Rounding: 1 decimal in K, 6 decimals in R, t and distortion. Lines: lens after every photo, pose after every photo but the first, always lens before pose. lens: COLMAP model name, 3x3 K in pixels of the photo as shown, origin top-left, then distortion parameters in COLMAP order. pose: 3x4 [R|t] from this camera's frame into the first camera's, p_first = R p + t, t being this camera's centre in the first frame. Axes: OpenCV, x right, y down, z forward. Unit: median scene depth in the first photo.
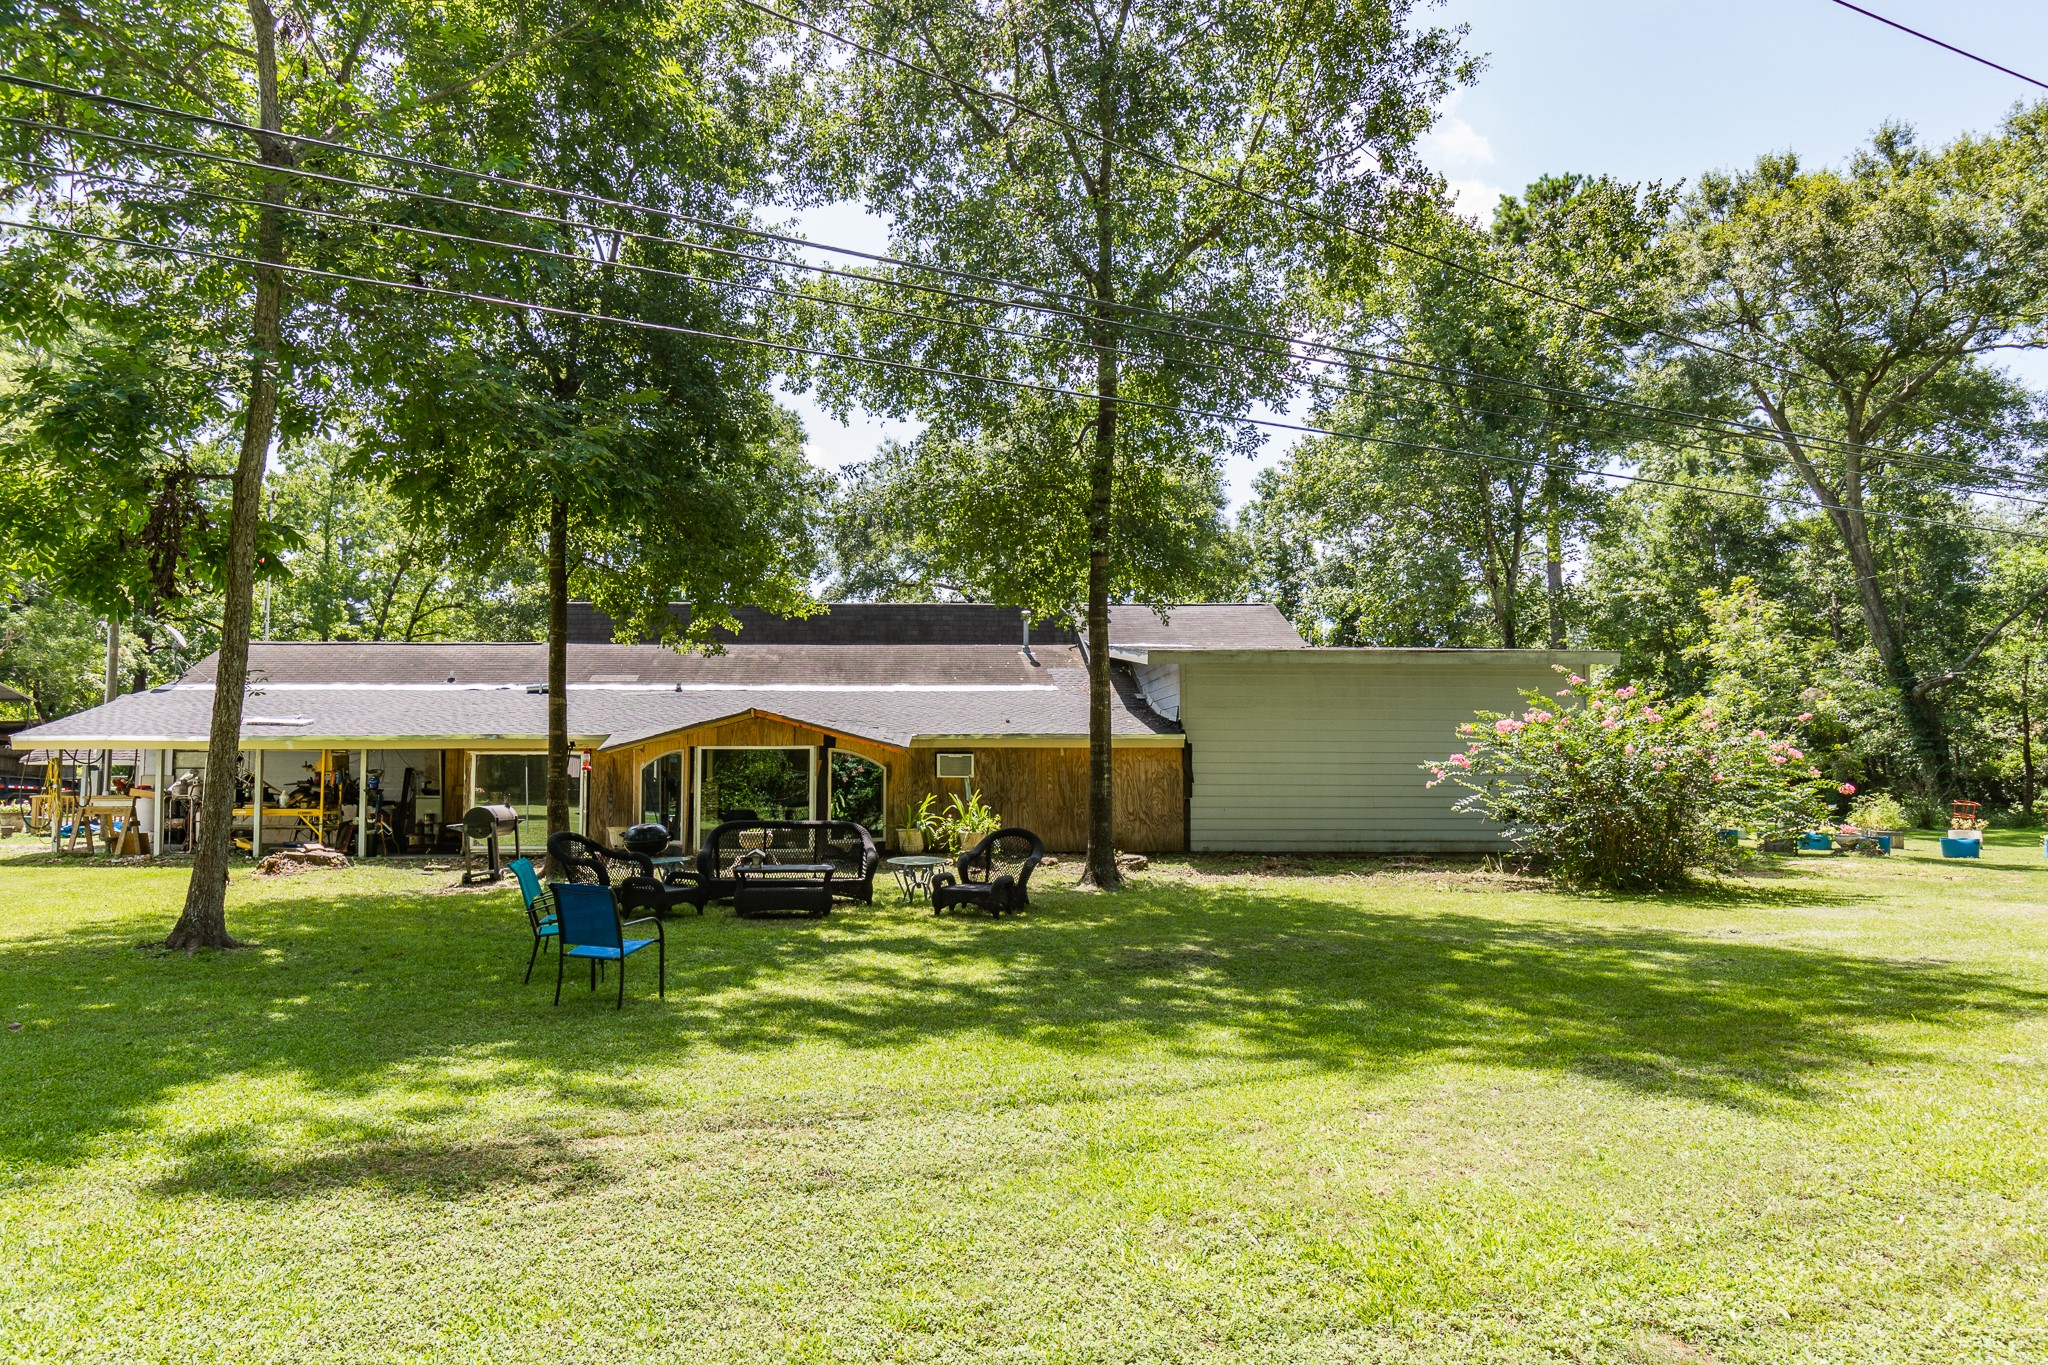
lens RADIAL K [[1039.1, 0, 980.1], [0, 1039.1, 691.1], [0, 0, 1]] dist [-0.005524, -0.000936]
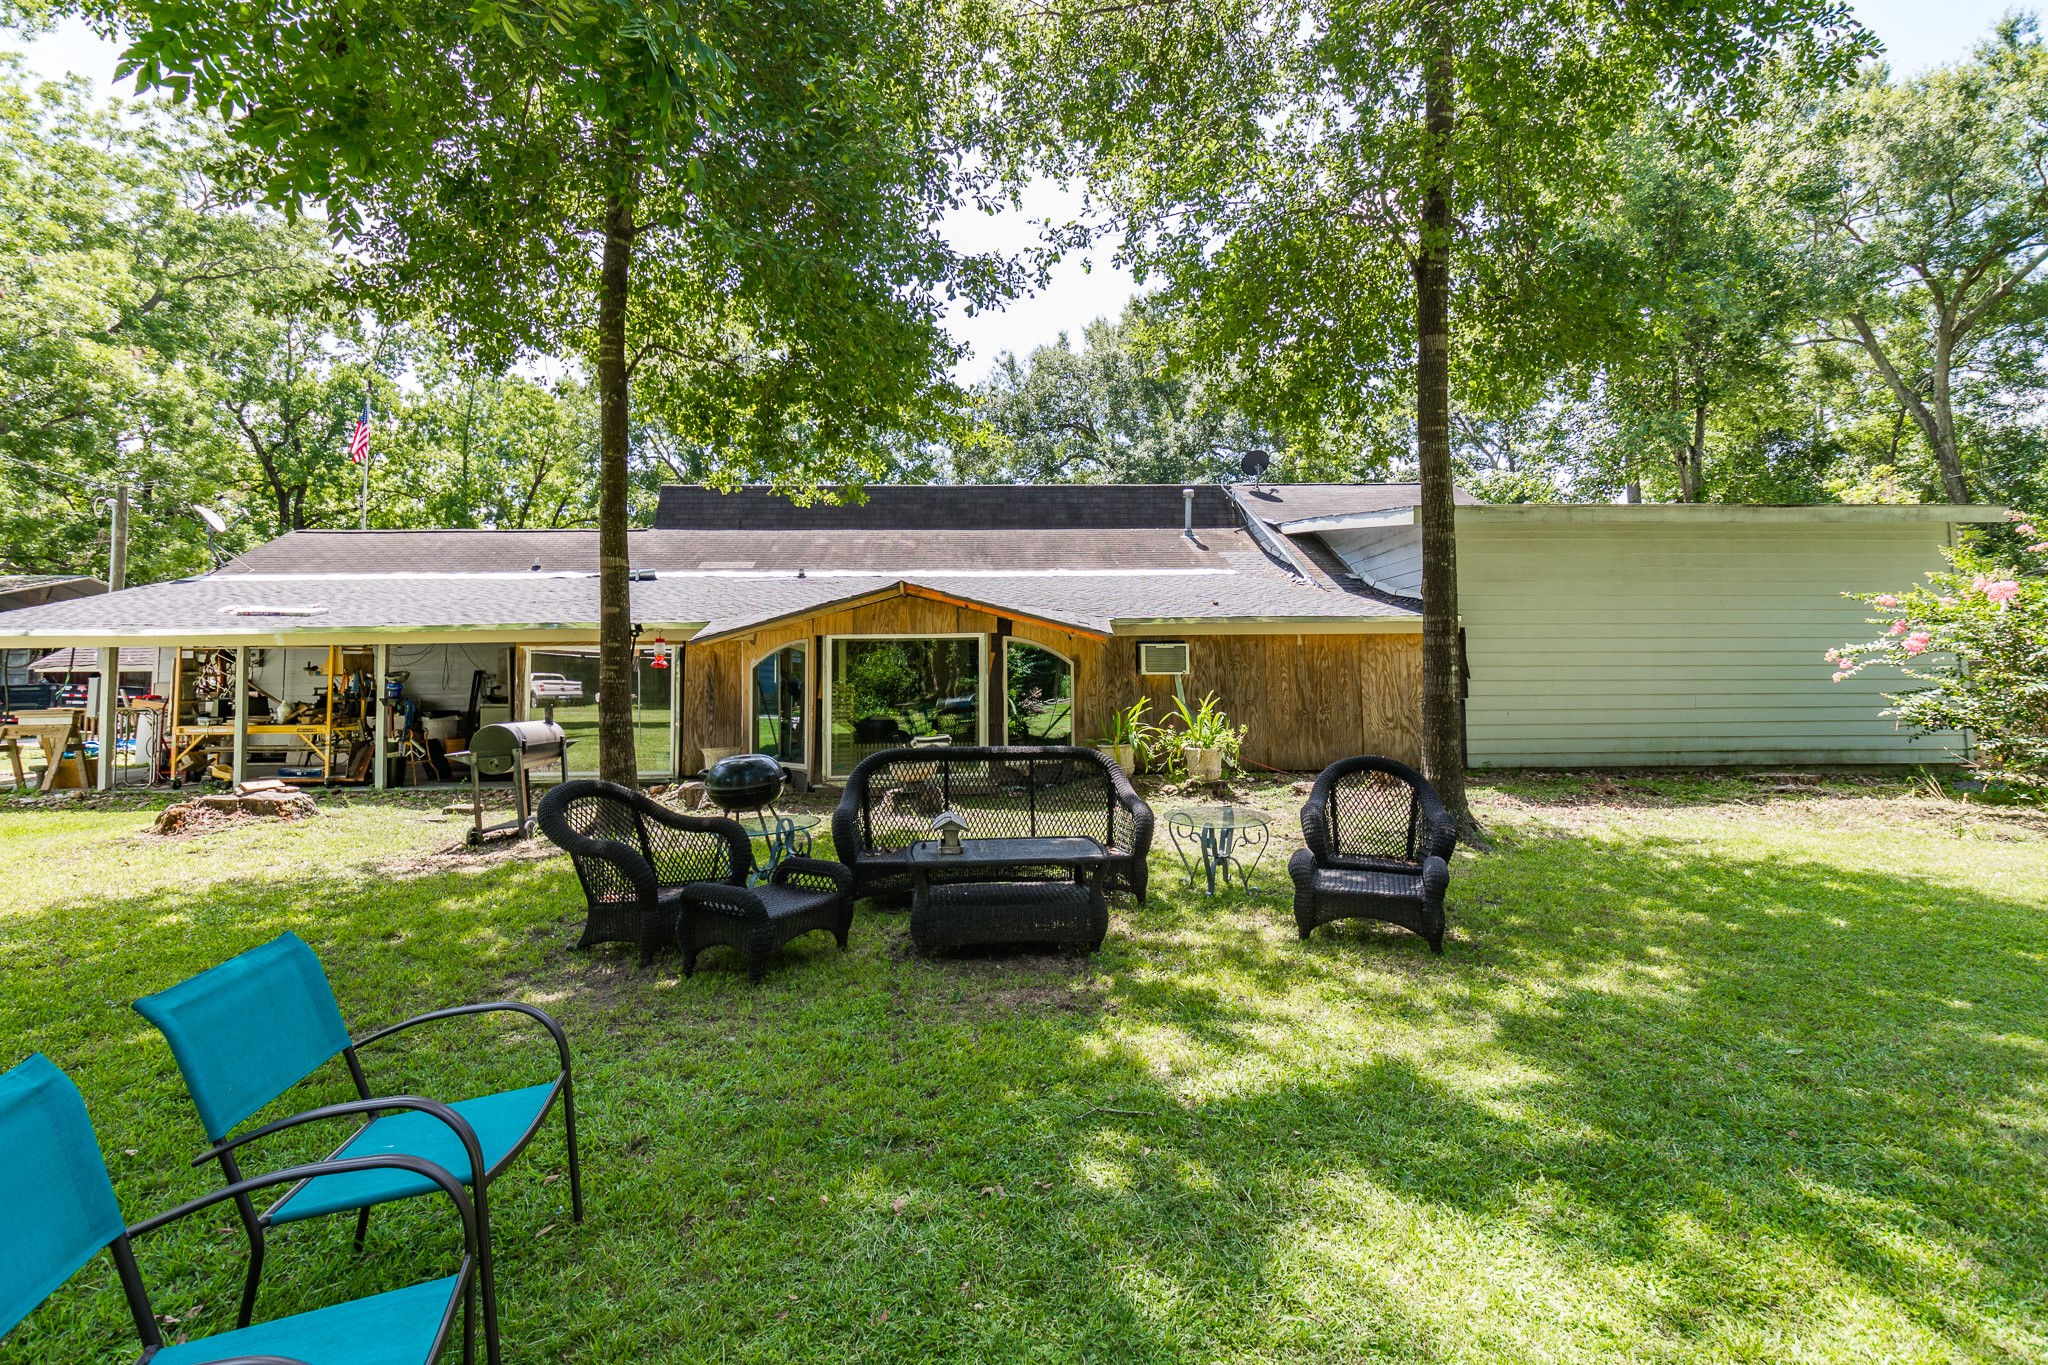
lens RADIAL K [[860.7, 0, 1033.2], [0, 860.7, 674.3], [0, 0, 1]] dist [-0.001150, -0.013823]
pose [[0.999545, -0.009940, -0.028484, -0.106911], [0.012098, 0.996988, 0.076610, 0.035226], [0.027637, -0.076919, 0.996654, 0.388677]]
